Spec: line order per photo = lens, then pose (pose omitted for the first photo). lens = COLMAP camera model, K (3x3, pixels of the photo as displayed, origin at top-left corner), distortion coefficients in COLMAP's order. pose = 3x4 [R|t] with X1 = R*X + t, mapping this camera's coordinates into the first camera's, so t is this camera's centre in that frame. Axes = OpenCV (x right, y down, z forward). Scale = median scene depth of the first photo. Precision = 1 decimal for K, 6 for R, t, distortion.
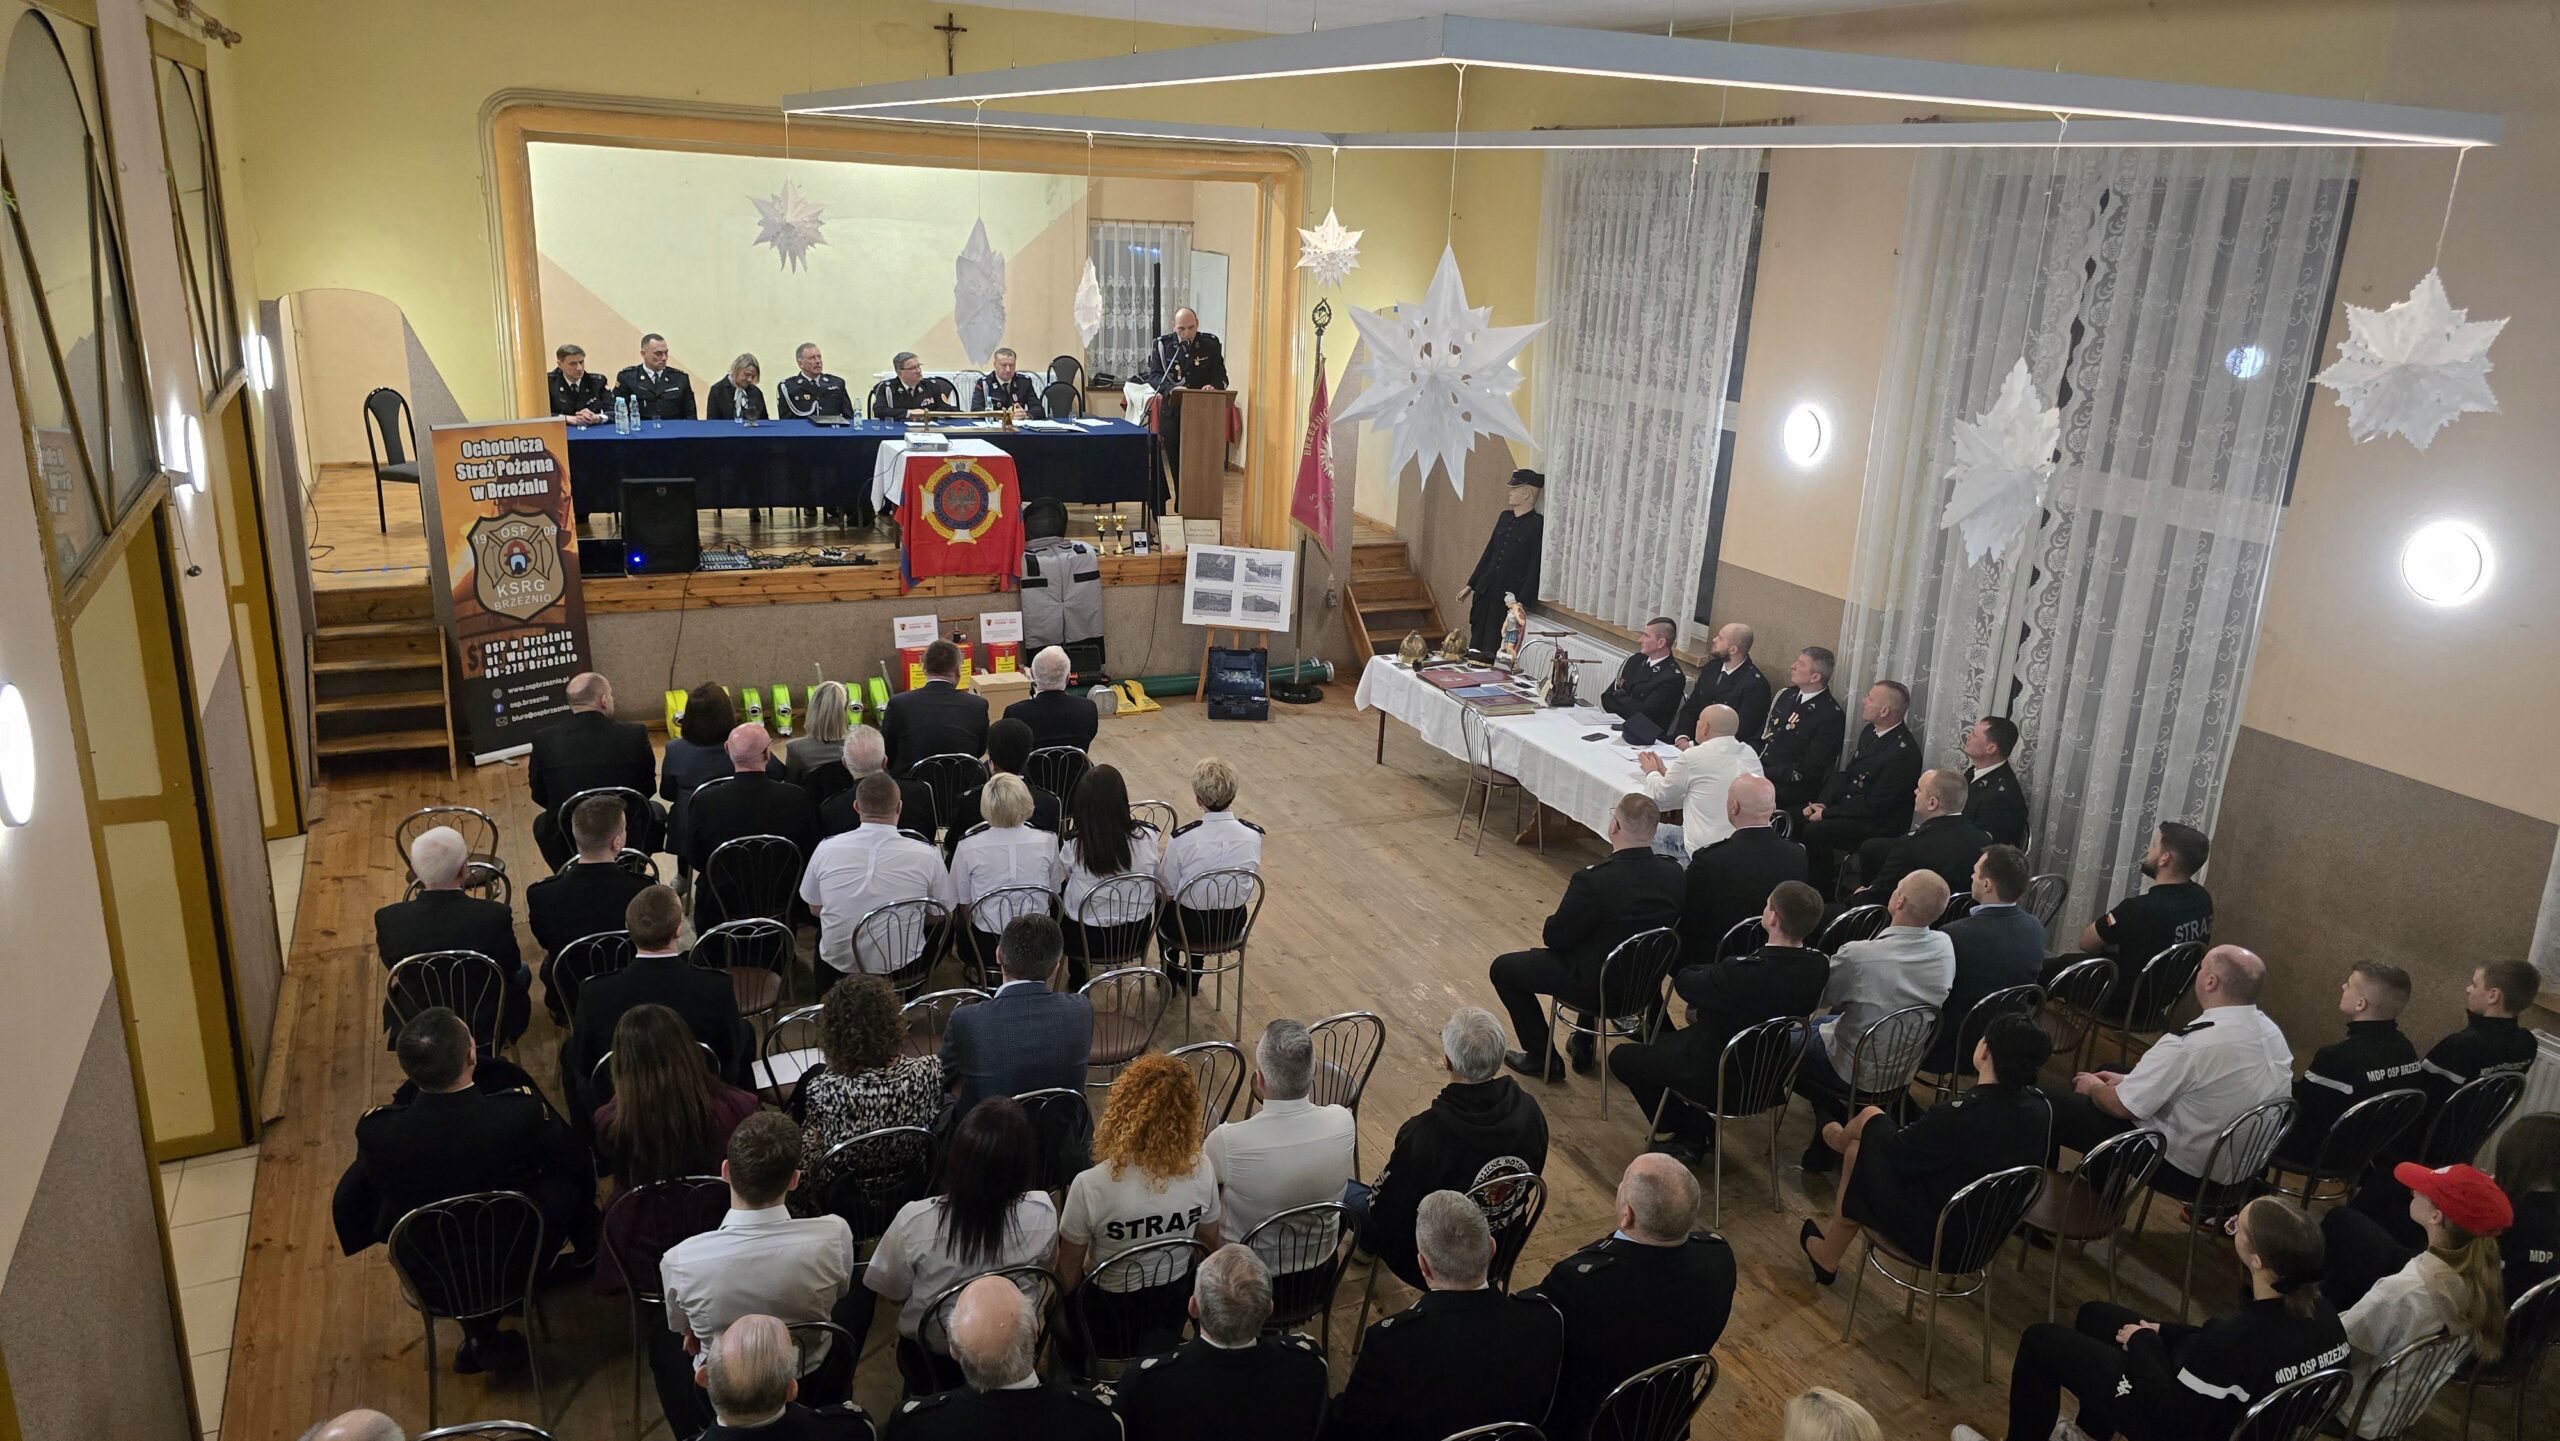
lens RADIAL K [[1724.4, 0, 1332.3], [0, 1724.4, 762.1], [0, 0, 1]] dist [0.076205, -0.136891]
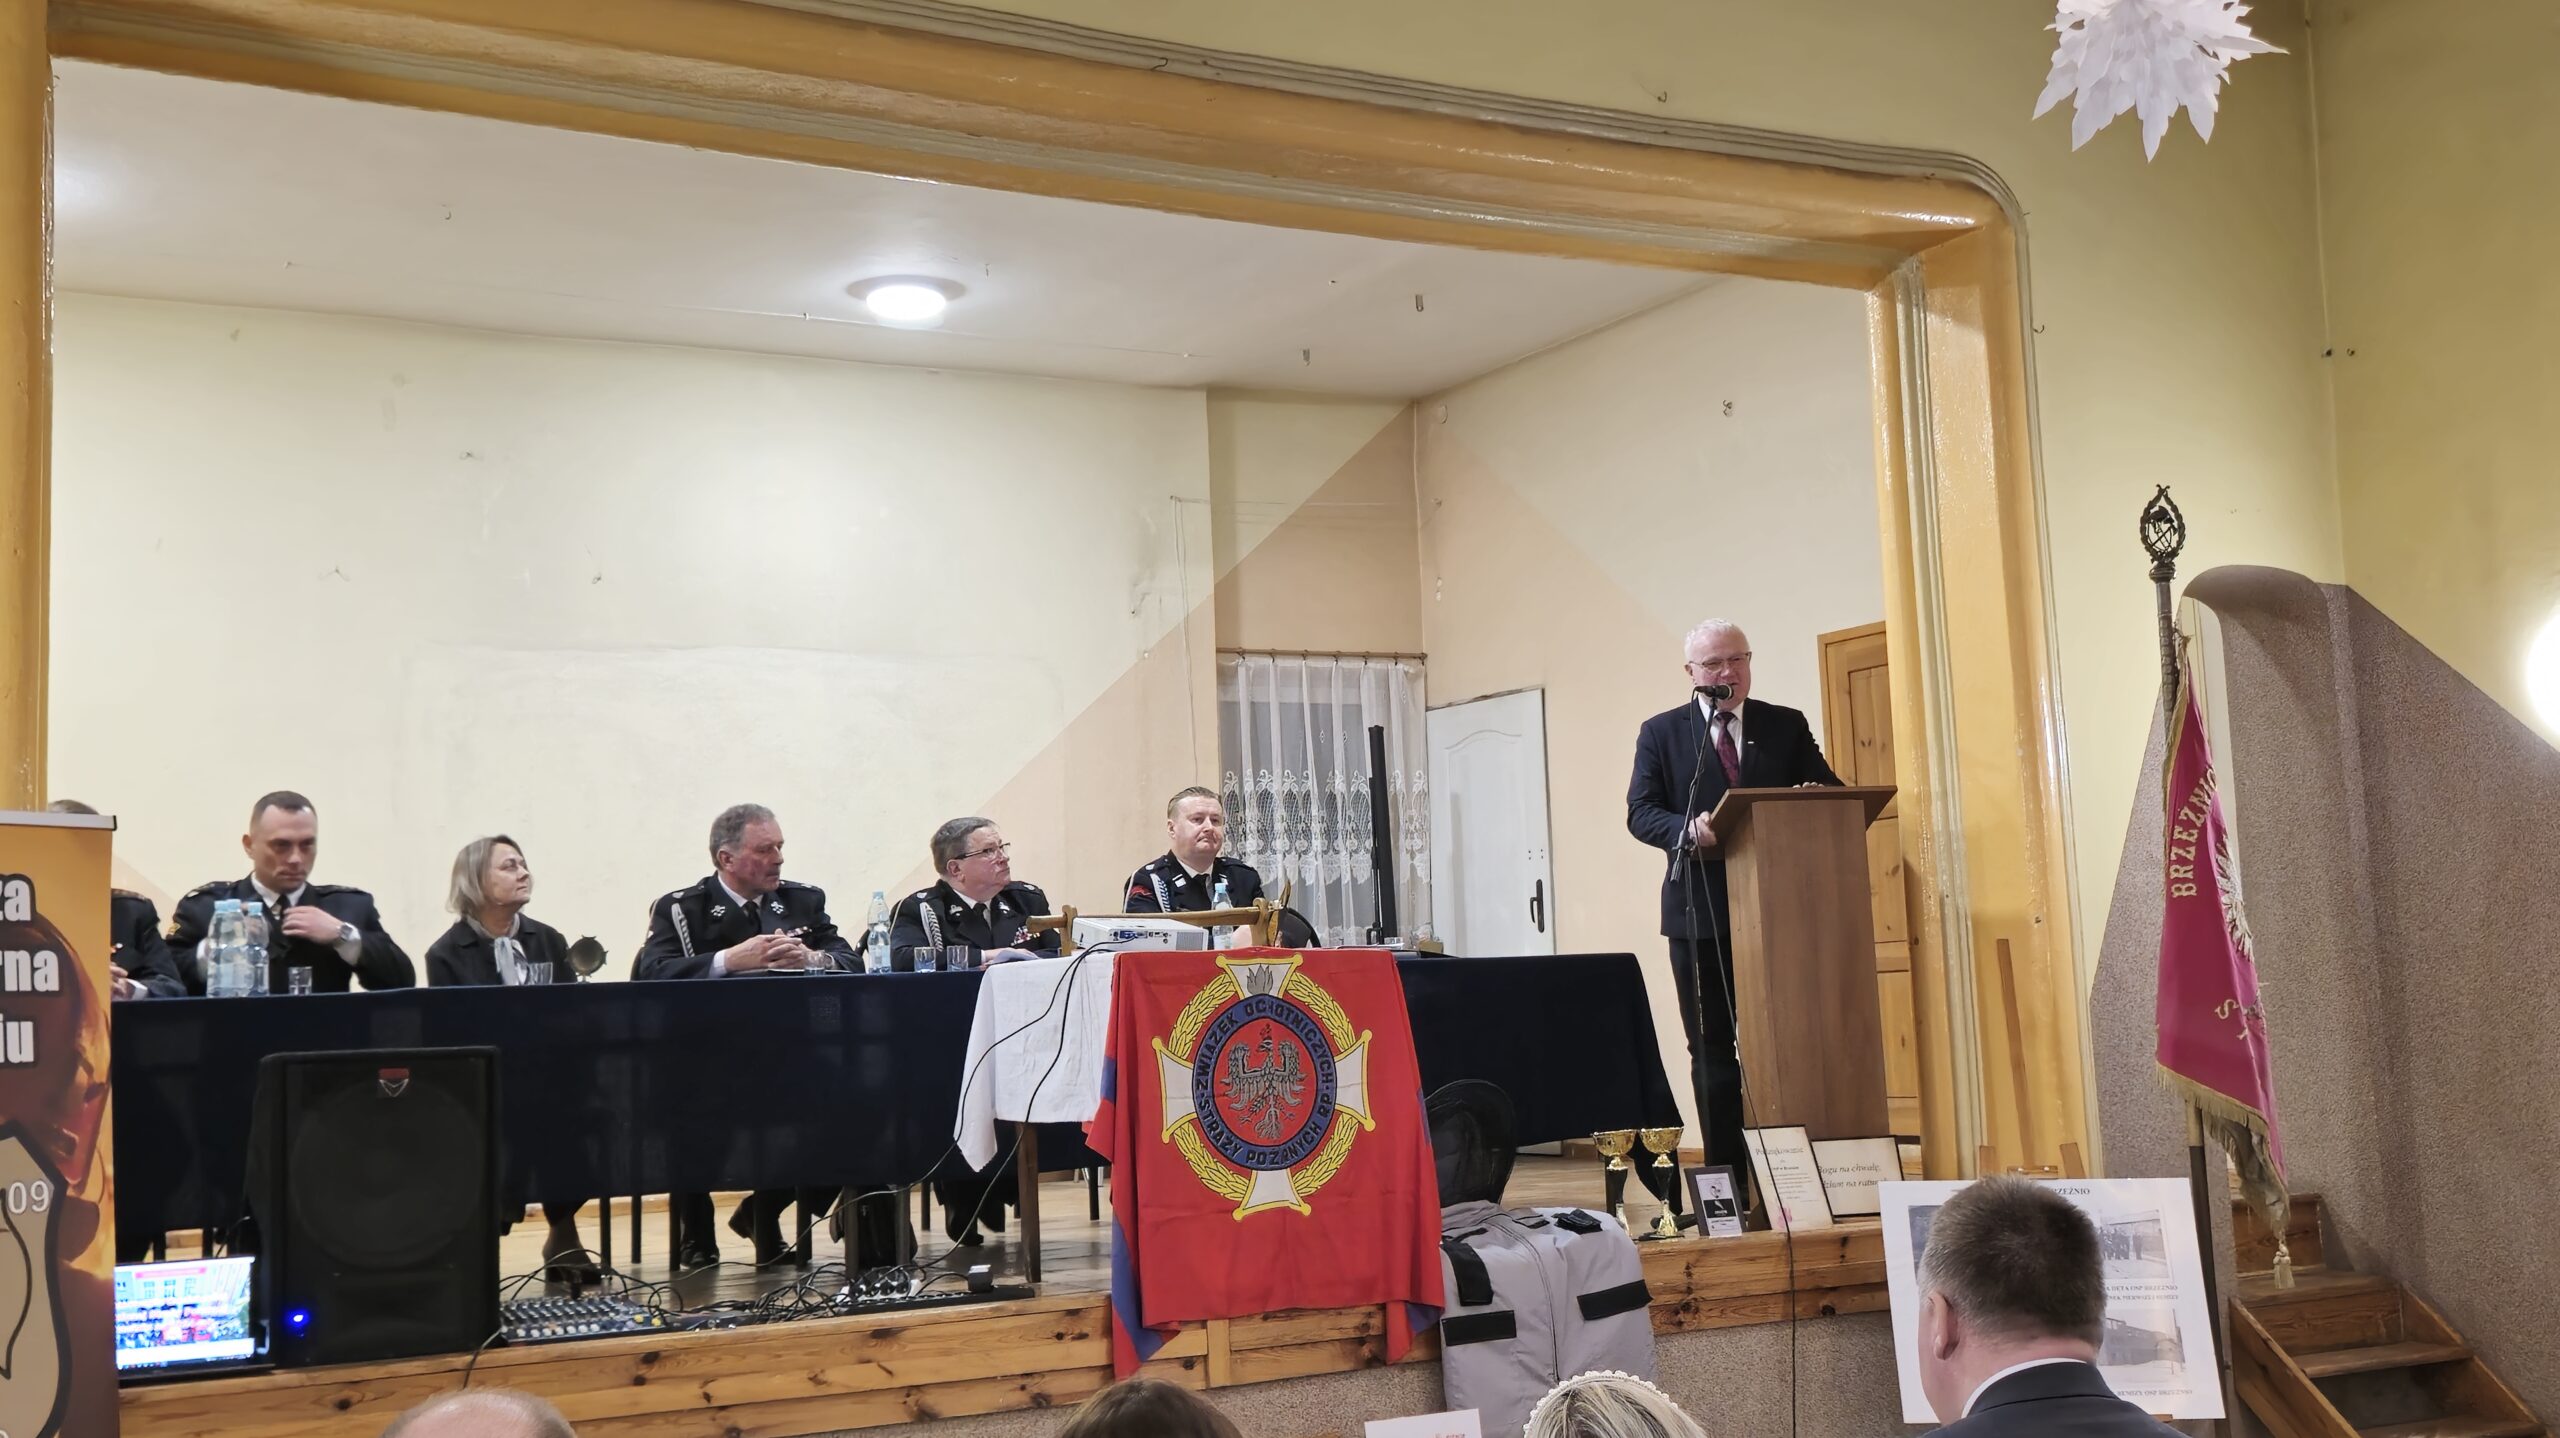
lens RADIAL K [[2813.6, 0, 1295.1], [0, 2813.6, 718.8], [0, 0, 1]] dist [0.161560, -0.410107]
pose [[0.993697, -0.087779, 0.069726, -0.243316], [0.108904, 0.903404, -0.414731, 0.010970], [-0.026586, 0.419710, 0.907269, 0.486322]]
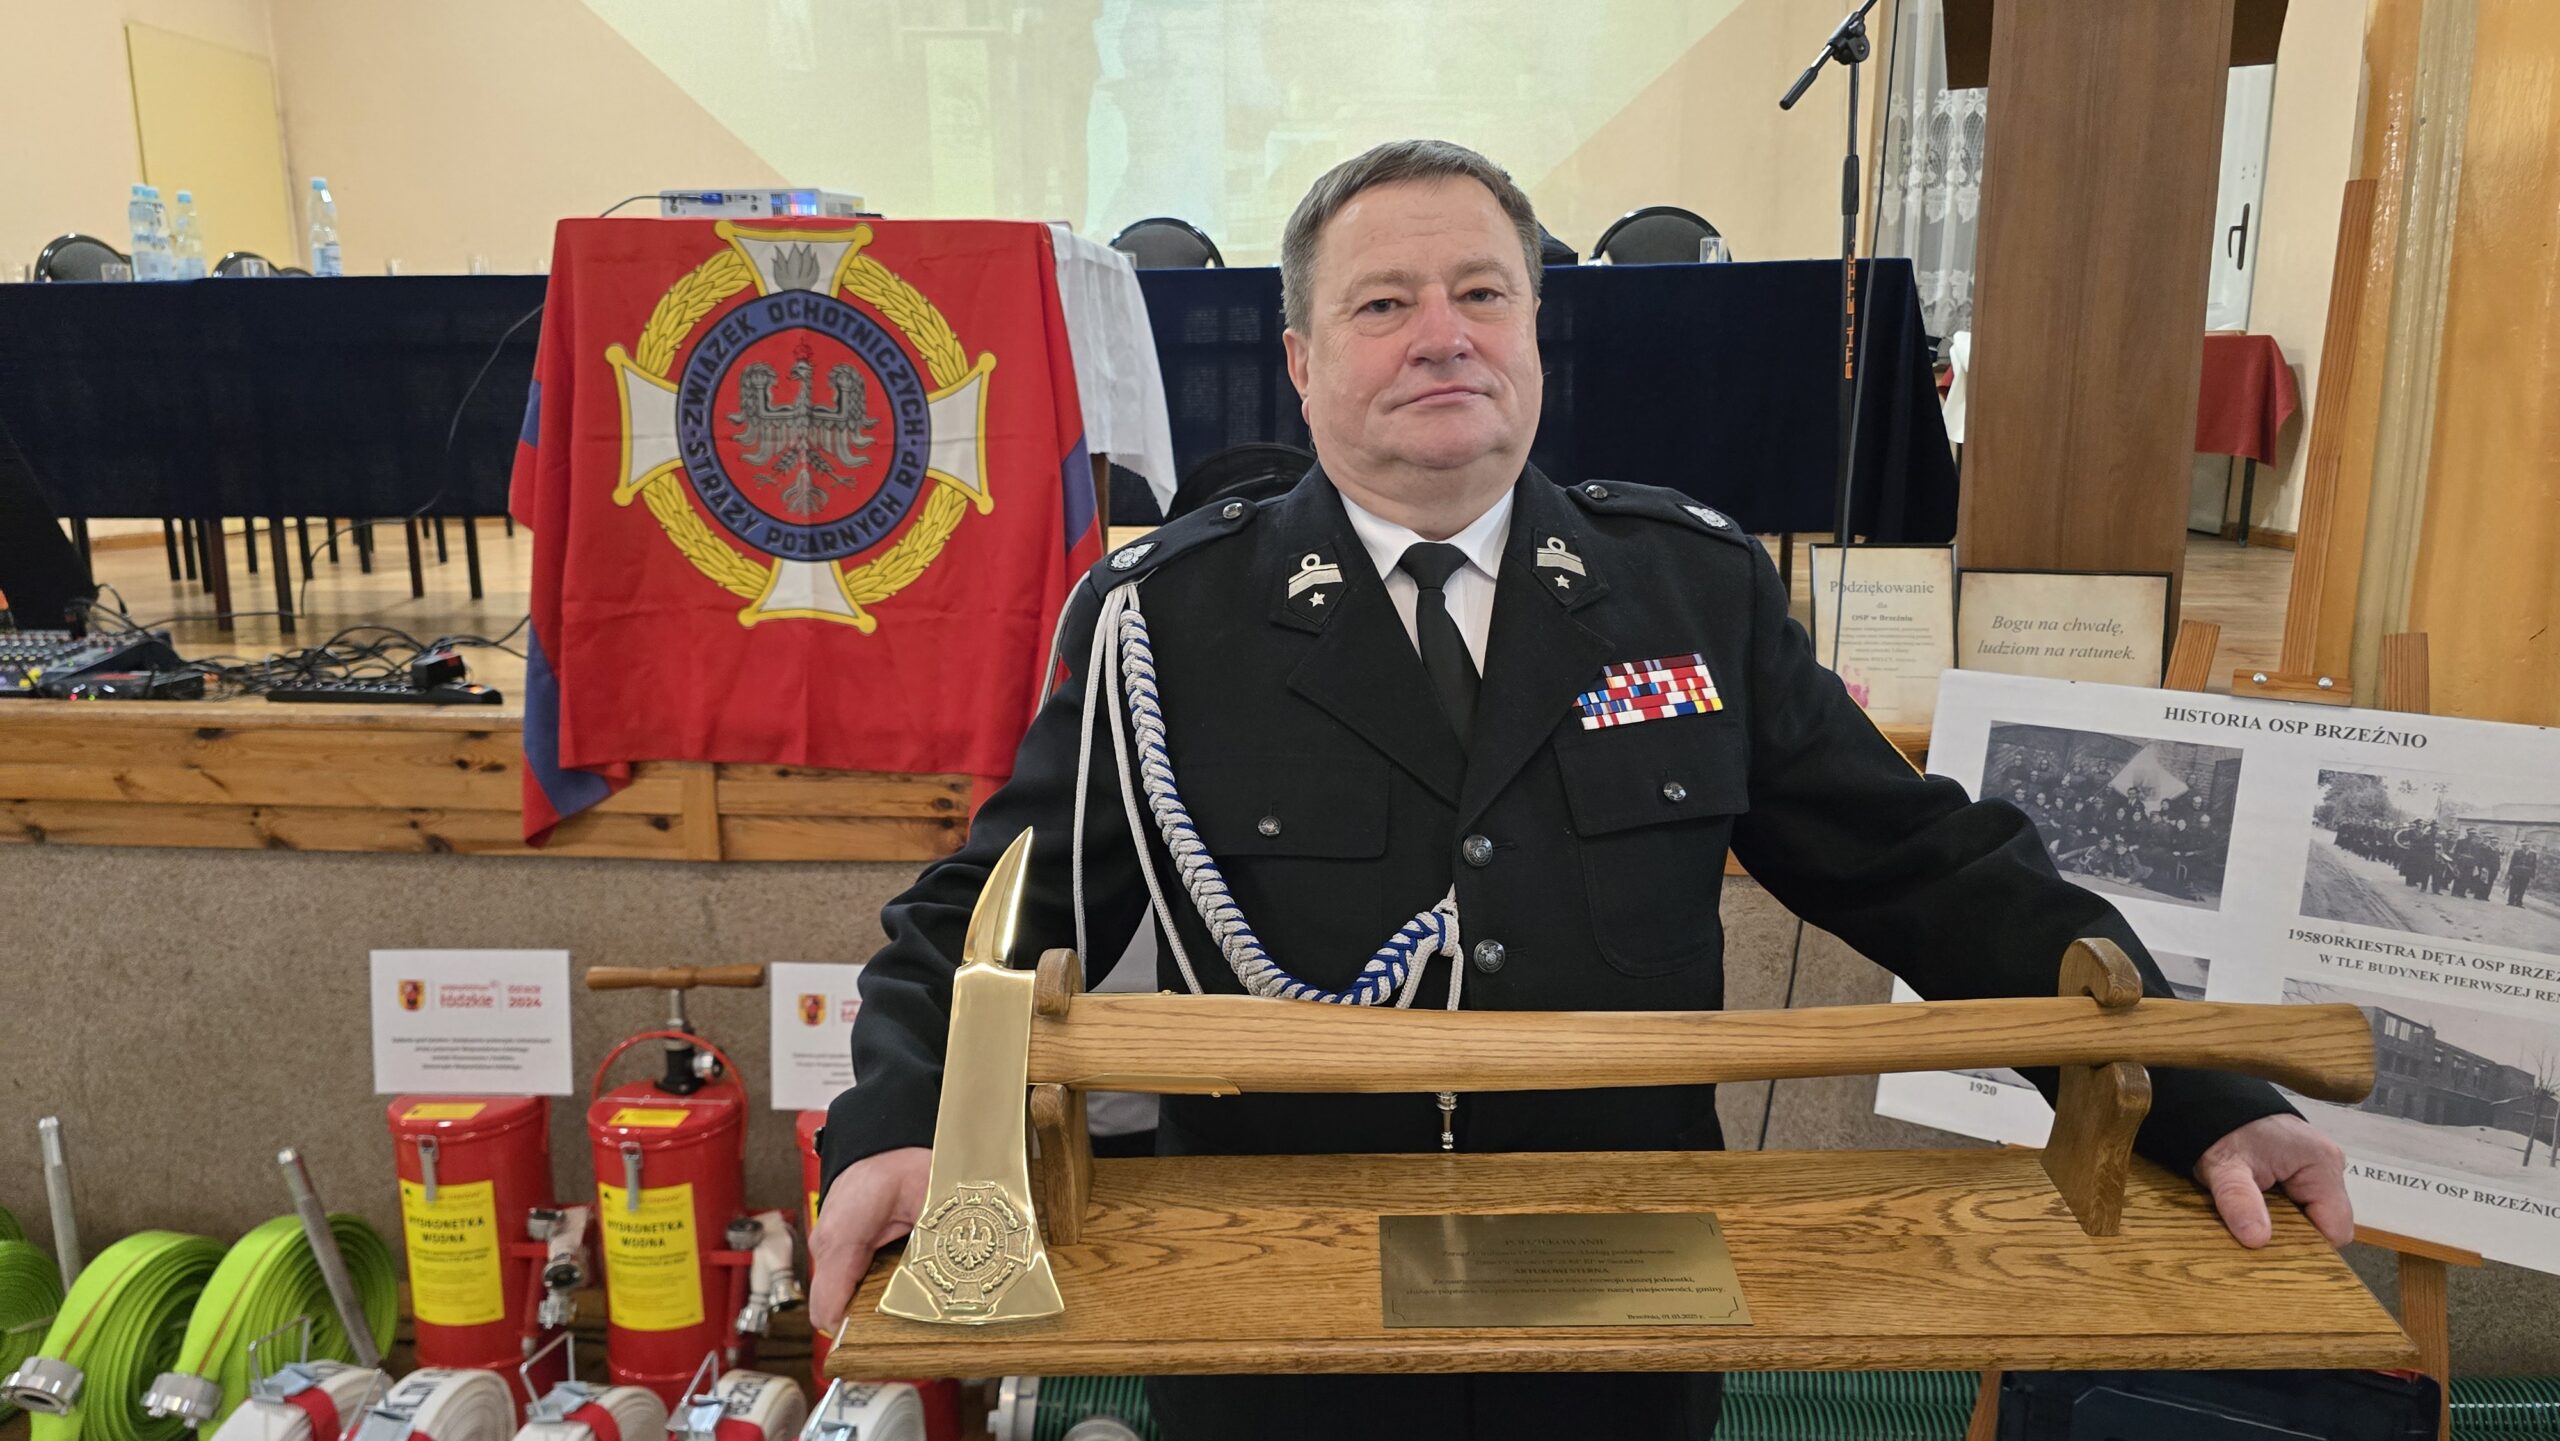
lens RADIAL K [[1696.4, 0, 1295.8], [0, 1696.4, 734.3], [0, 0, 1]] dist [0.059309, -0.047634]
pose [[0.842805, 0.043798, -0.536434, -0.047312], [-0.122165, 0.986237, -0.111412, -0.098361], [0.524172, 0.159432, 0.836556, 0.871171]]
